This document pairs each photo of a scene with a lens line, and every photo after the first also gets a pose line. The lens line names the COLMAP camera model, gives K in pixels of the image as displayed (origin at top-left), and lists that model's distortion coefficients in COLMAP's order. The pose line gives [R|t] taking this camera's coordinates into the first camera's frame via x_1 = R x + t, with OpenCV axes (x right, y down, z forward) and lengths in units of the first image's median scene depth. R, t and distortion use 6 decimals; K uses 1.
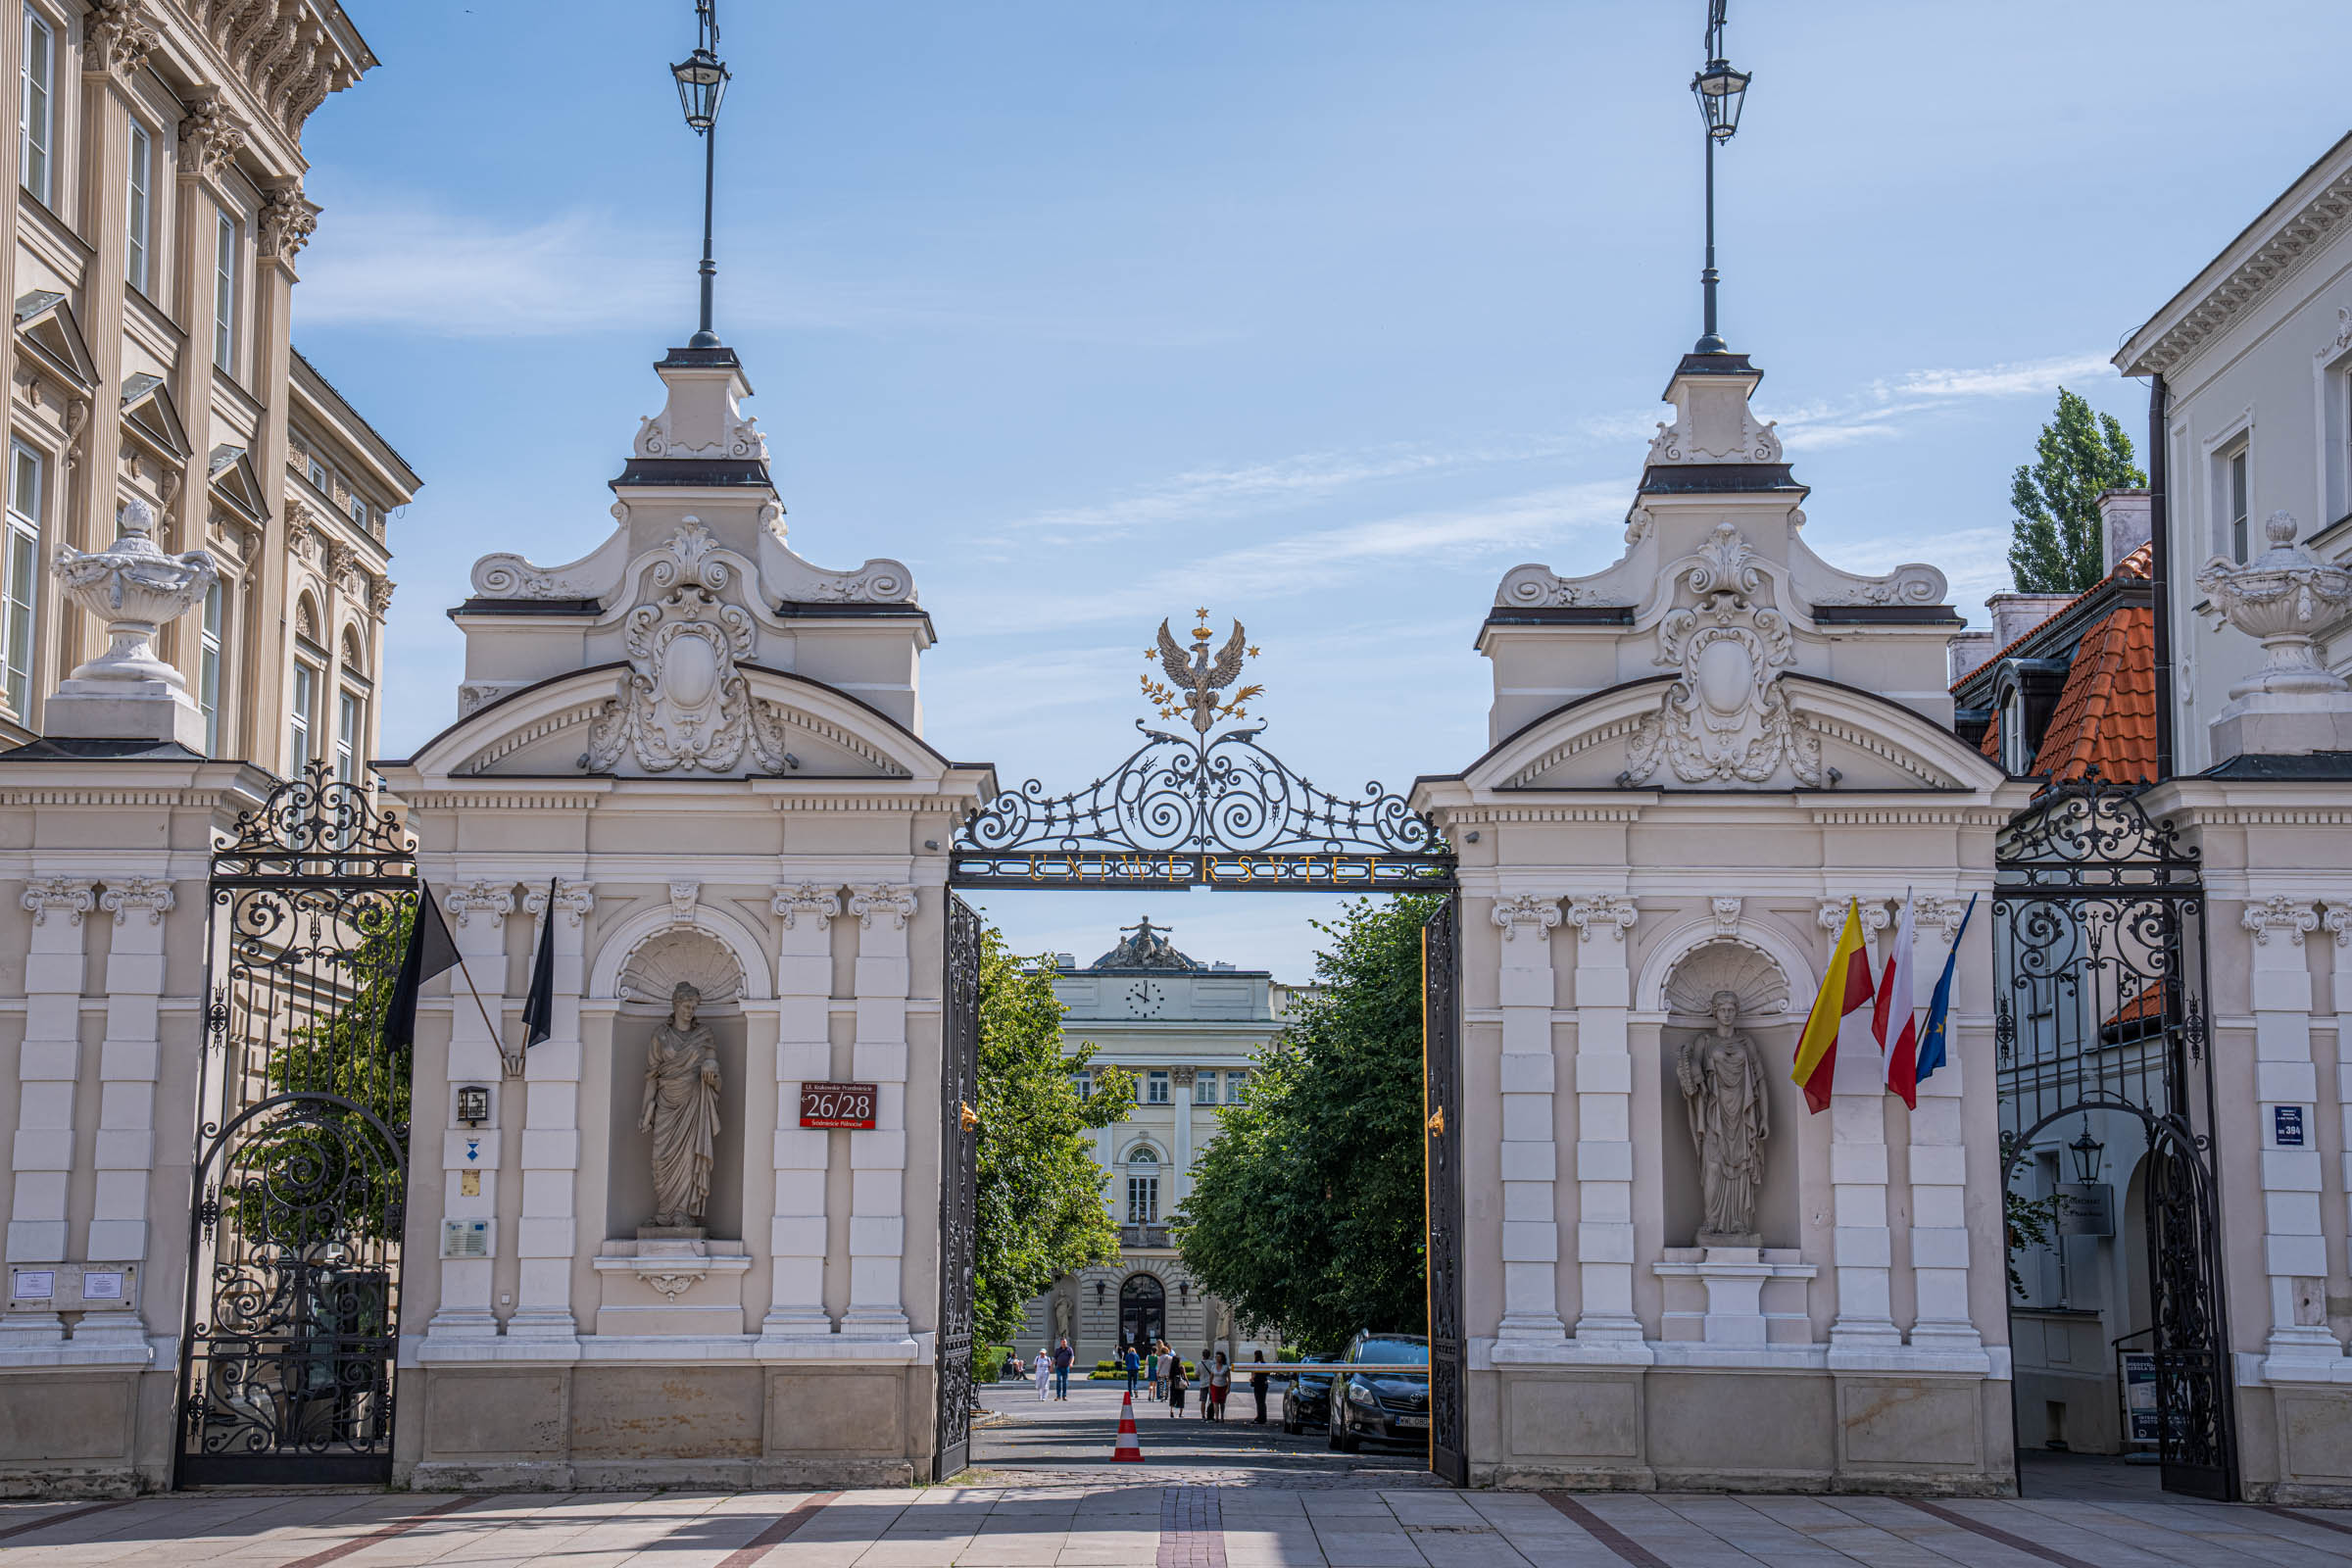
lens RADIAL K [[3566.9, 0, 1174.1], [0, 3566.9, 783.2], [0, 0, 1]] dist [0.024635, 0.000000]
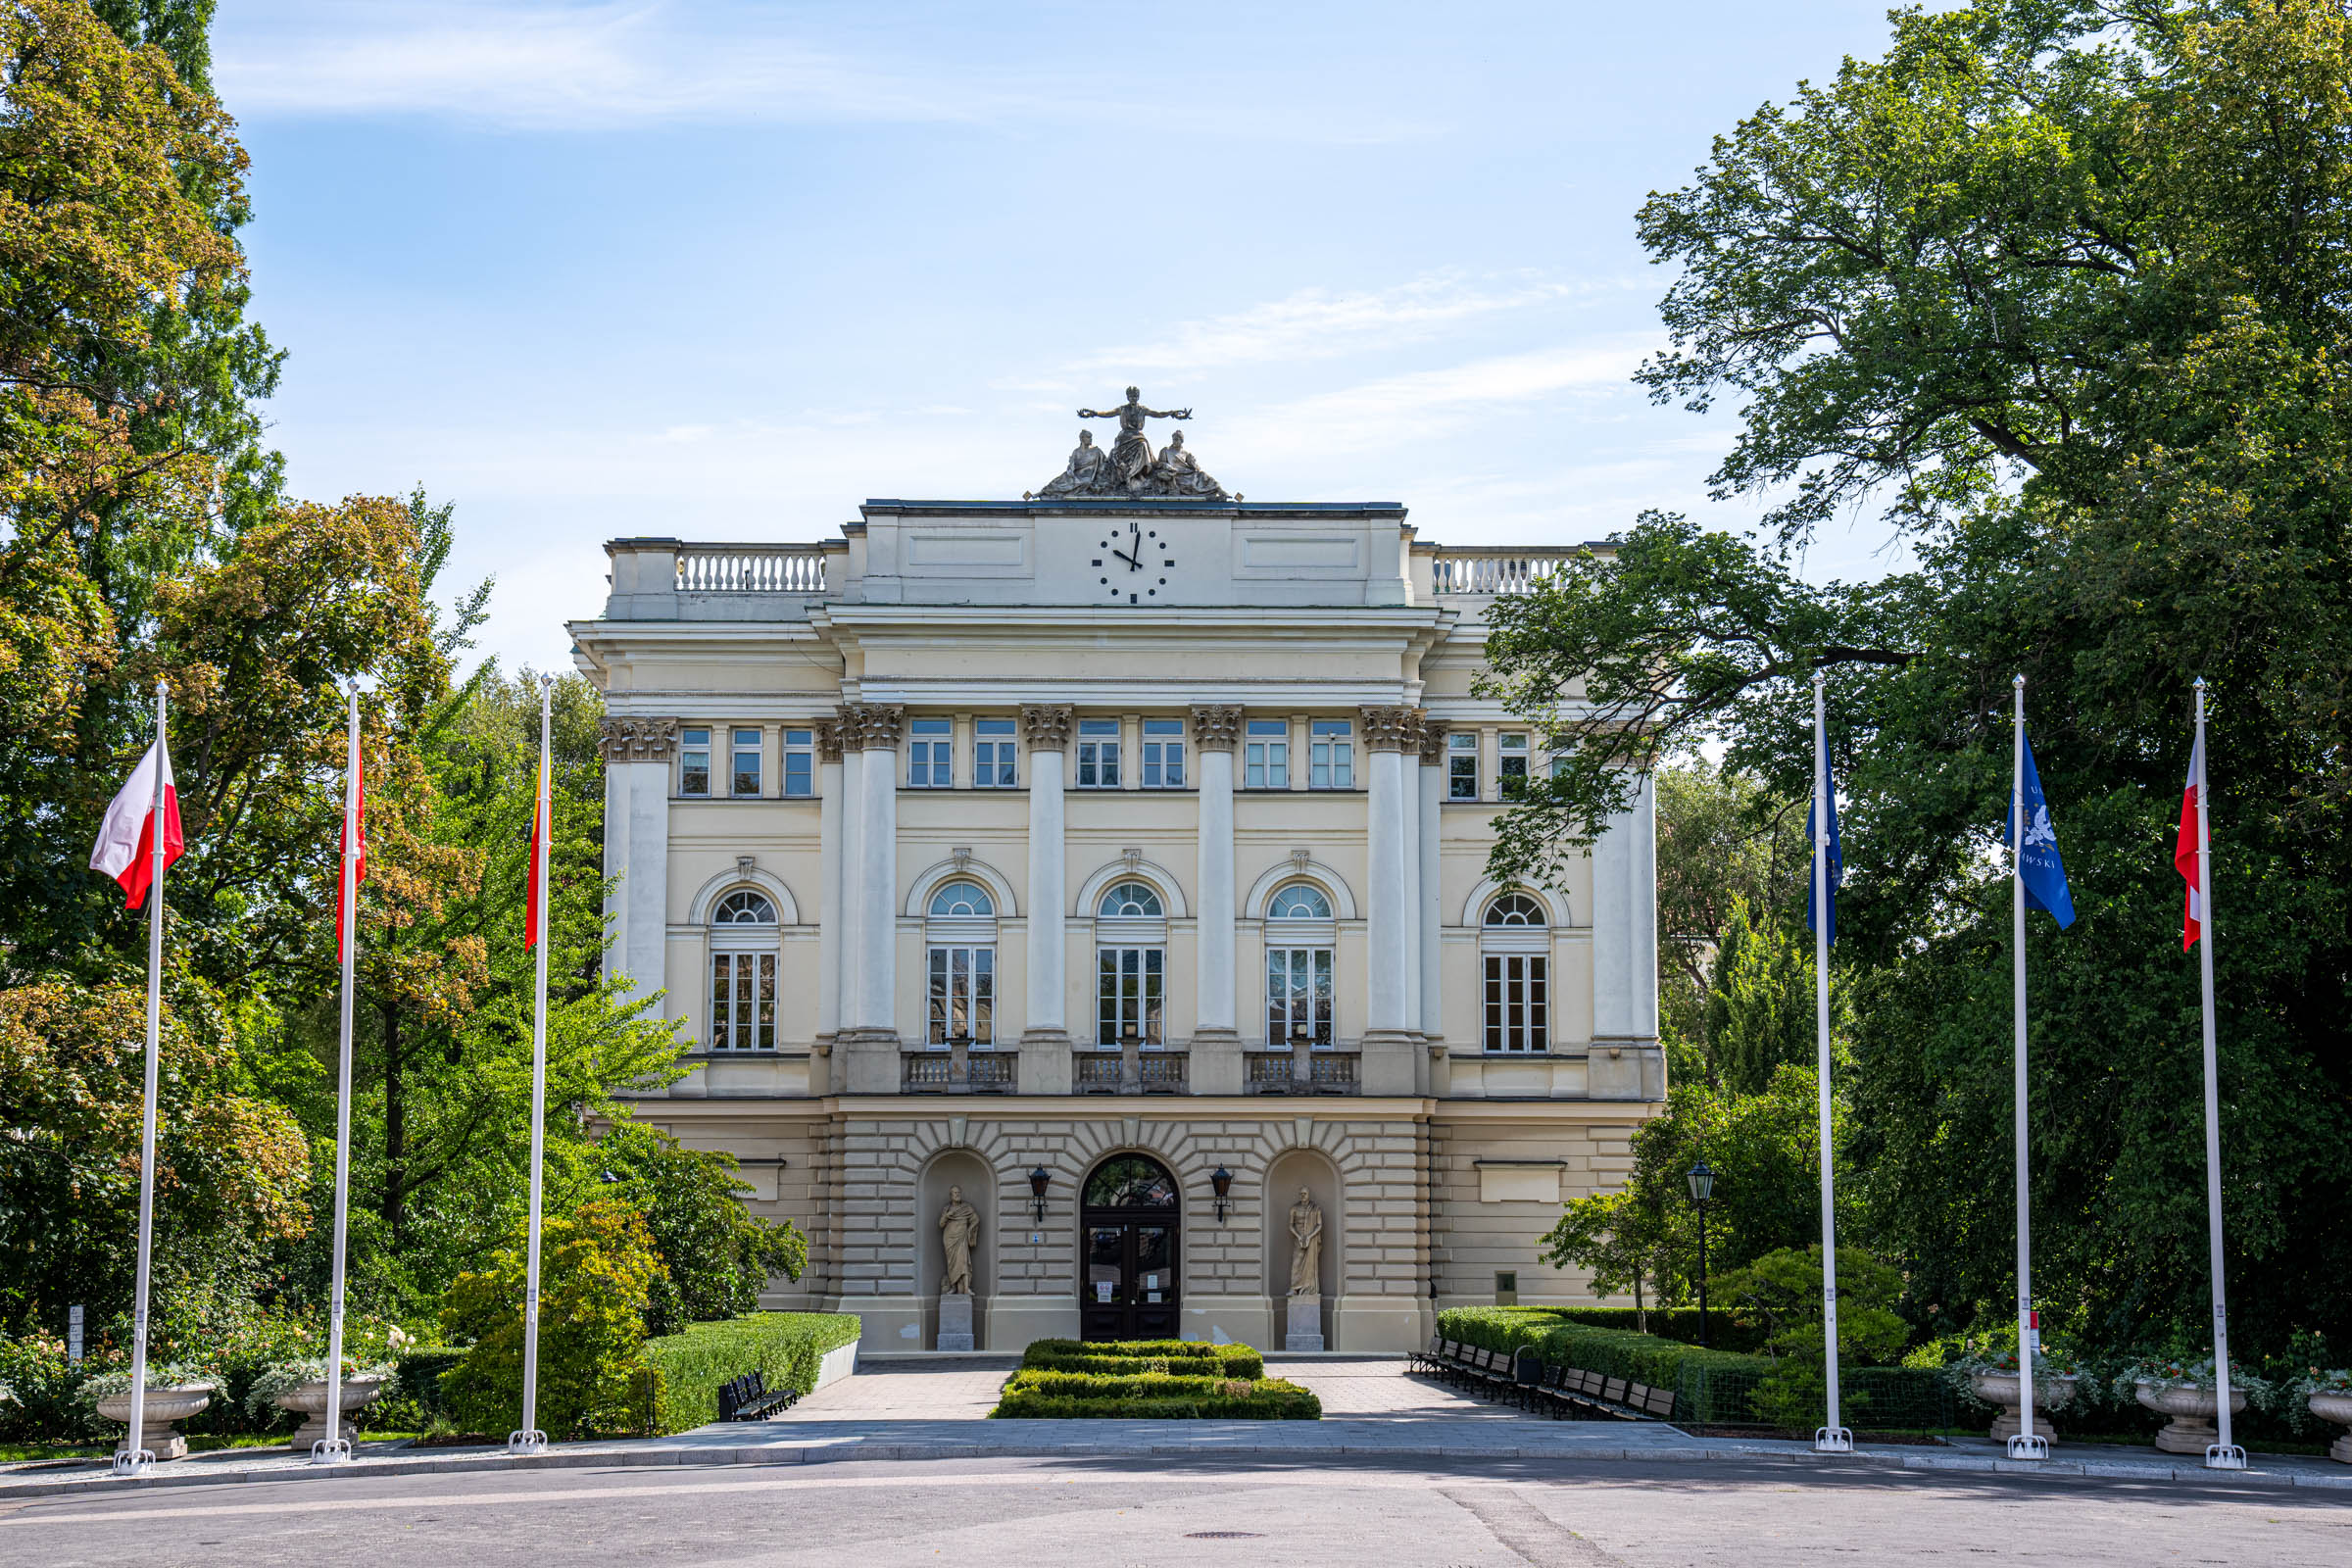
lens RADIAL K [[4094.3, 0, 1178.3], [0, 4094.3, 784.6], [0, 0, 1]] dist [0.000848, 0.000000]
pose [[0.999723, -0.008535, -0.021944, 0.009142], [0.009064, 0.999668, 0.024126, 0.076440], [0.021731, -0.024318, 0.999468, 0.468529]]
